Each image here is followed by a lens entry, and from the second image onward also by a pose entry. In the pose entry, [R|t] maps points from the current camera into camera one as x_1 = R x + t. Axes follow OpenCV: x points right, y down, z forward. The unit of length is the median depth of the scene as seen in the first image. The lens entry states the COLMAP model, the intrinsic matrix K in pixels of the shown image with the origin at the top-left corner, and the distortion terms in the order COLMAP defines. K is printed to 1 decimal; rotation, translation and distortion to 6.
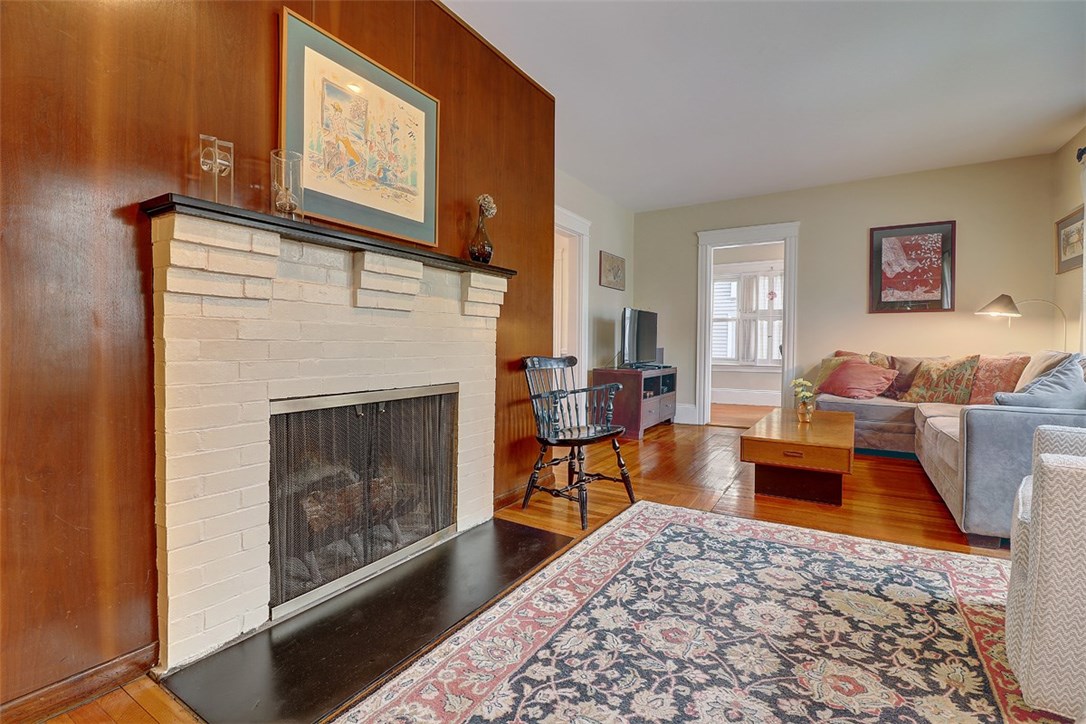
lens RADIAL K [[505.3, 0, 535.7], [0, 505.3, 353.7], [0, 0, 1]] dist [-0.010855, -0.001733]
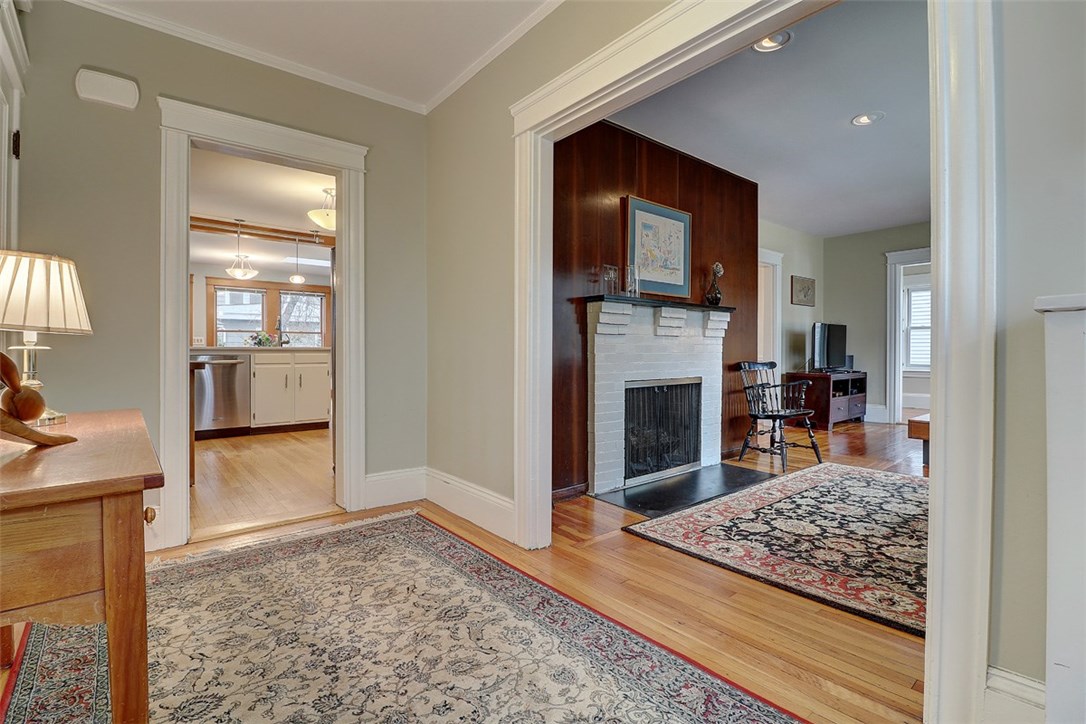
lens RADIAL K [[505.3, 0, 532.9], [0, 505.3, 352.8], [0, 0, 1]] dist [-0.010855, -0.001733]
pose [[0.942349, -0.005843, -0.334581, -0.144388], [0.000150, 0.999855, -0.017038, 0.006421], [0.334632, 0.016006, 0.942213, -0.928013]]
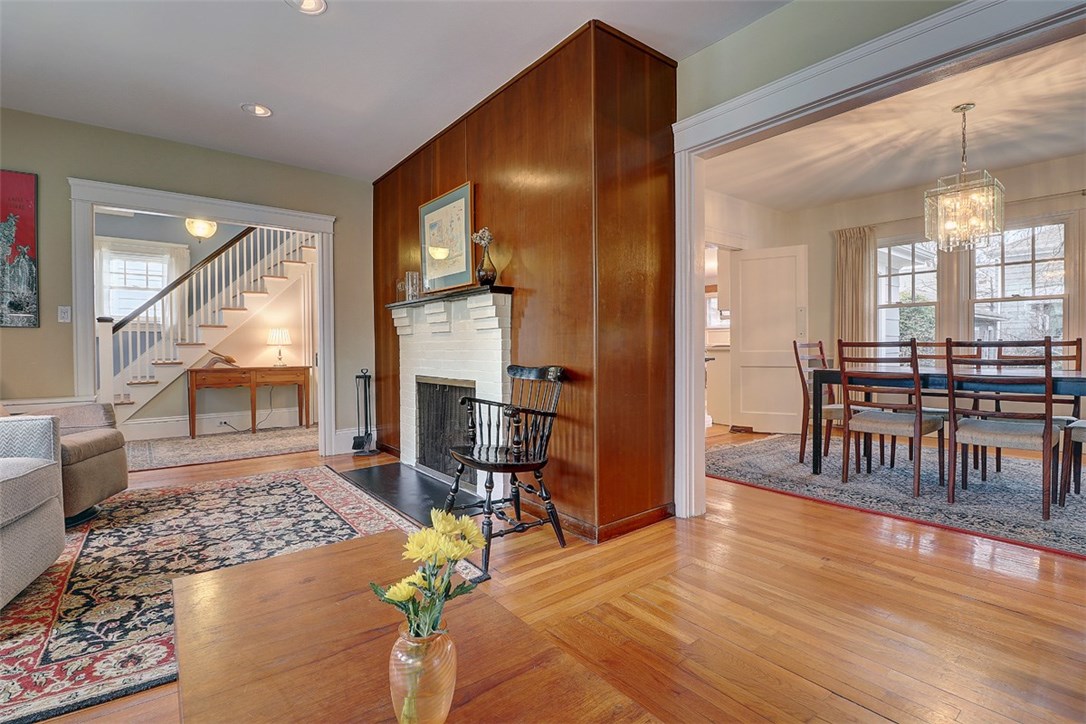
lens RADIAL K [[505.3, 0, 540.7], [0, 505.3, 352.6], [0, 0, 1]] dist [-0.010855, -0.001733]
pose [[-0.342418, 0.010956, -0.939484, 1.241685], [-0.016963, 0.999697, 0.017840, -0.053472], [0.939395, 0.022045, -0.342128, 1.927084]]
